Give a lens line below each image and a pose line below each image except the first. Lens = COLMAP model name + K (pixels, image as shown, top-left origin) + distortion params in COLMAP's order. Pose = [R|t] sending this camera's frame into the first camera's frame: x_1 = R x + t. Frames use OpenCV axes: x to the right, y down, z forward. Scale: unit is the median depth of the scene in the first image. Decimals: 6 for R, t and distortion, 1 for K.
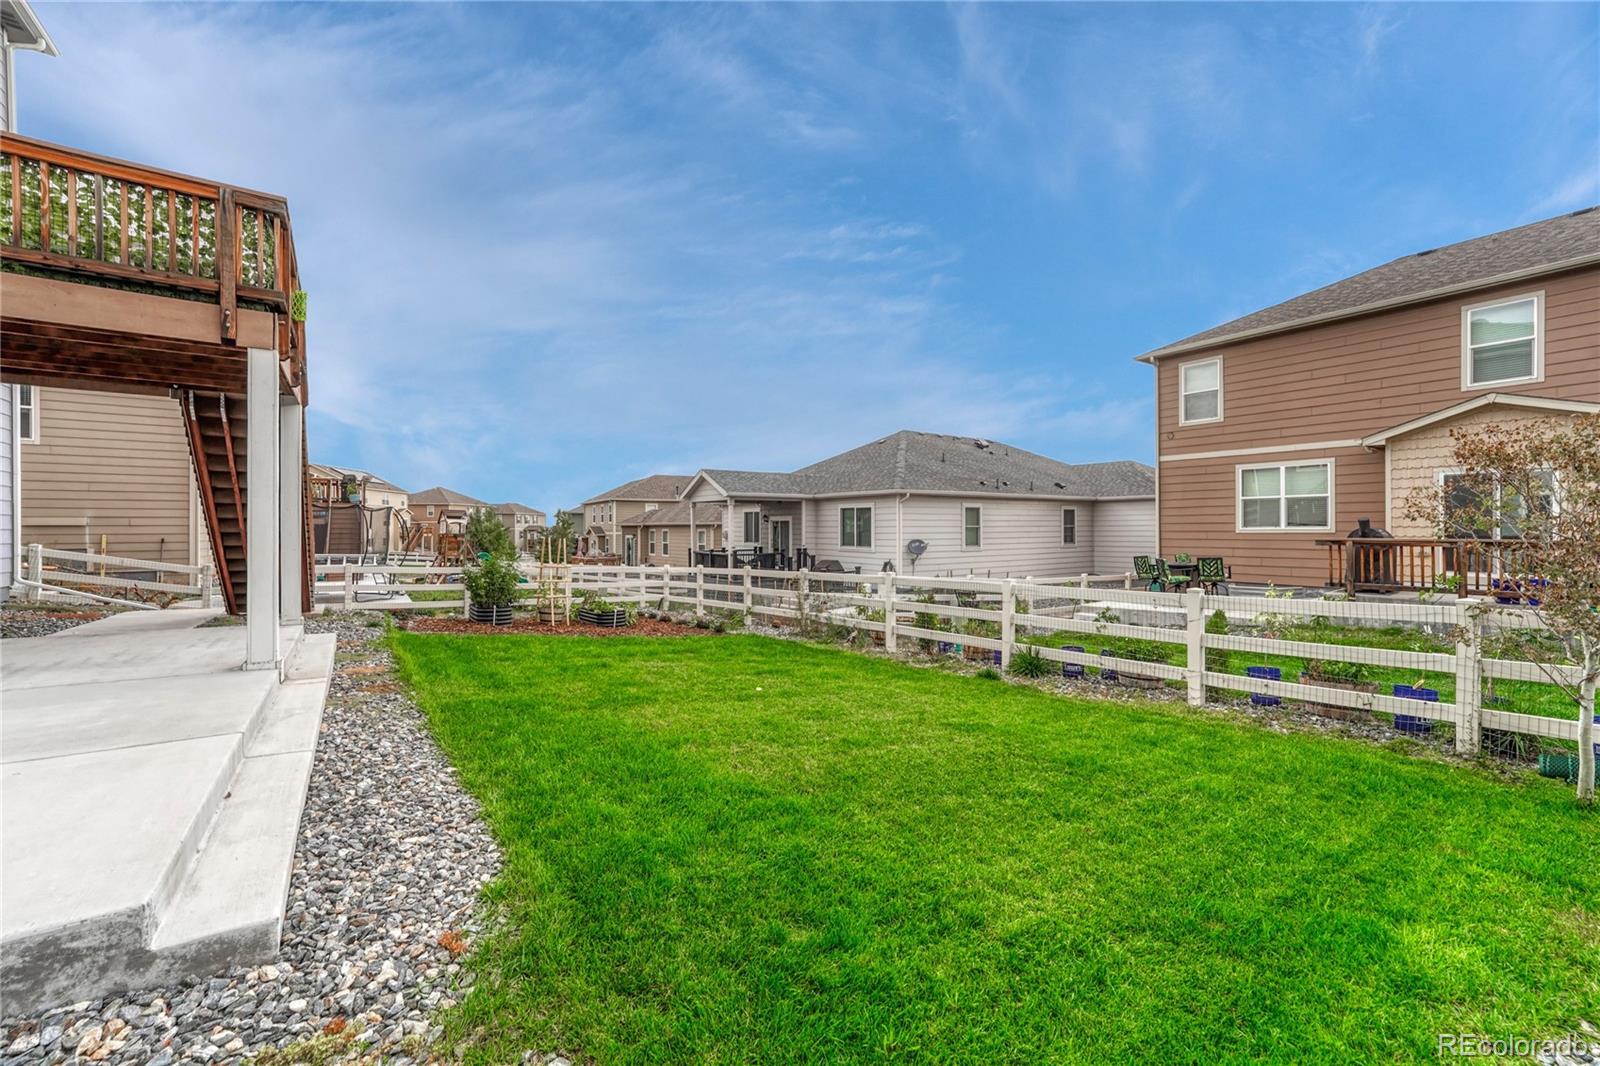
lens RADIAL K [[660.7, 0, 811.2], [0, 660.7, 524.7], [0, 0, 1]] dist [-0.000176, 0.000059]
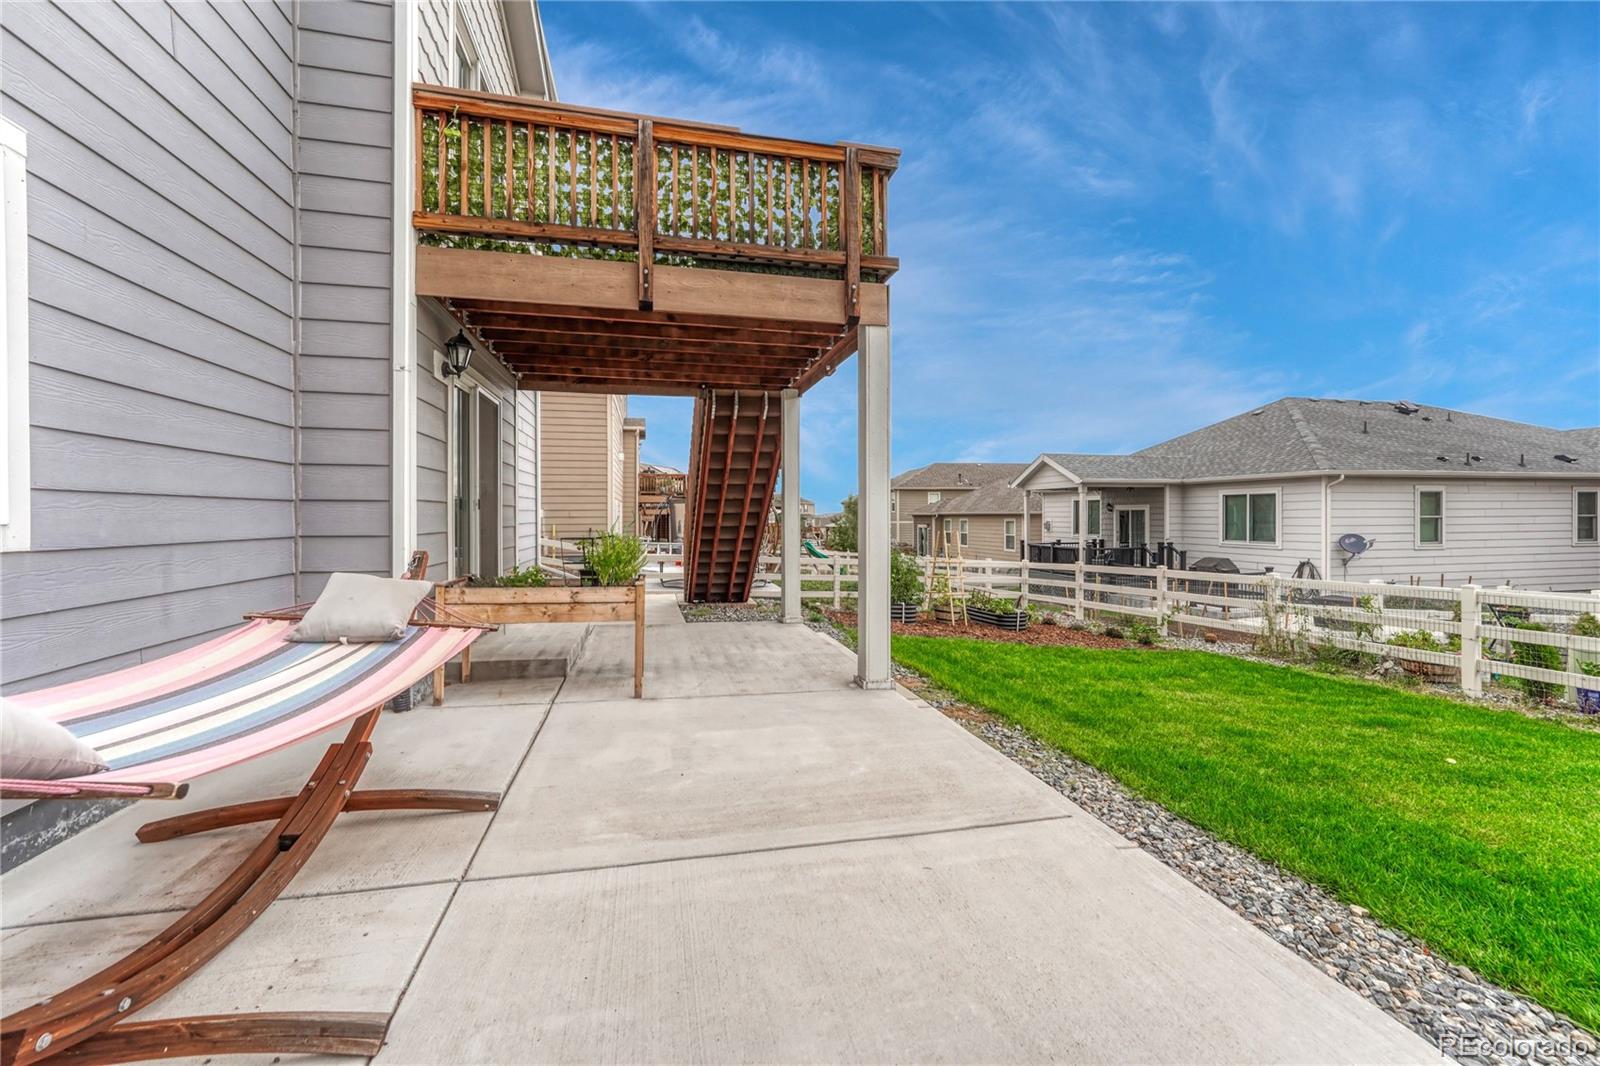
lens RADIAL K [[661.2, 0, 797.7], [0, 661.2, 514.4], [0, 0, 1]] dist [0.001116, 0.000060]
pose [[0.928124, -0.001539, -0.372267, -0.146264], [0.002651, 0.999993, 0.002476, -0.003891], [0.372261, -0.003285, 0.928122, 0.033244]]
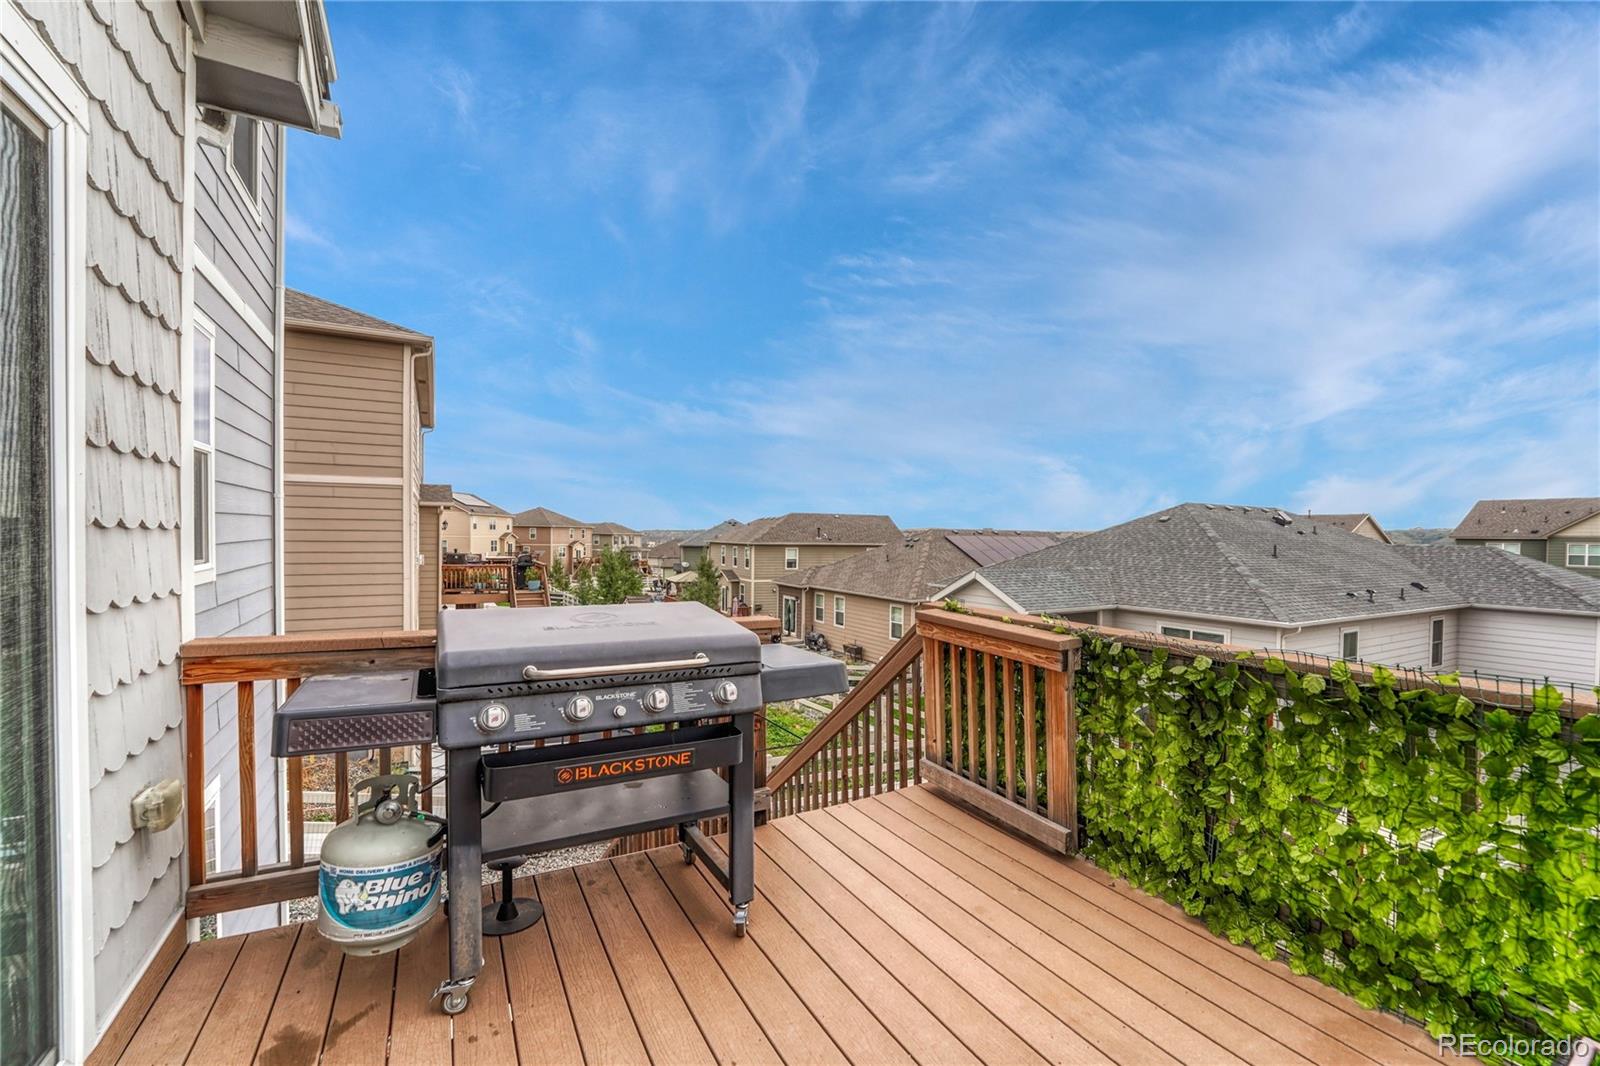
lens RADIAL K [[678.2, 0, 814.4], [0, 678.2, 536.0], [0, 0, 1]] dist [-0.016944, 0.000184]
pose [[0.995742, 0.015328, -0.090897, -0.292685], [-0.014182, 0.999812, 0.013245, -0.137578], [0.091083, -0.011900, 0.995772, 0.199223]]
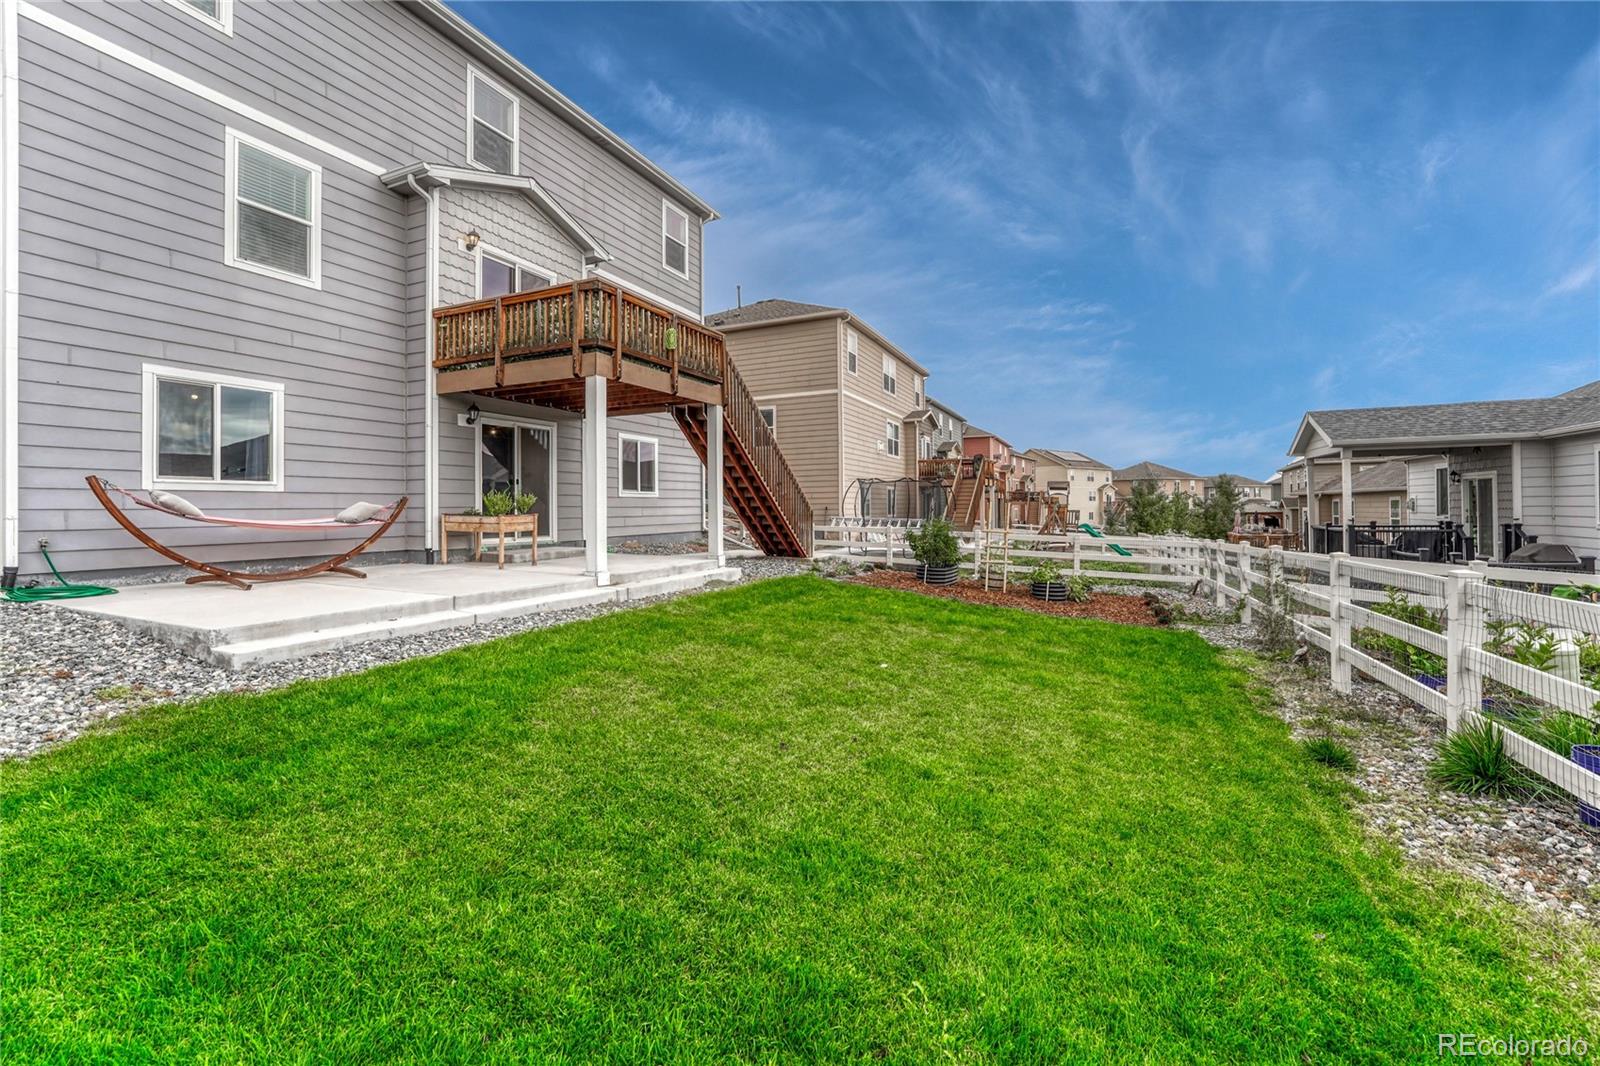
lens RADIAL K [[661.2, 0, 797.7], [0, 661.2, 514.4], [0, 0, 1]] dist [0.001116, 0.000060]
pose [[0.496307, 0.005417, -0.868130, 0.197596], [0.012283, 0.999837, 0.013261, 0.012562], [0.868060, -0.017245, 0.496159, 0.155377]]
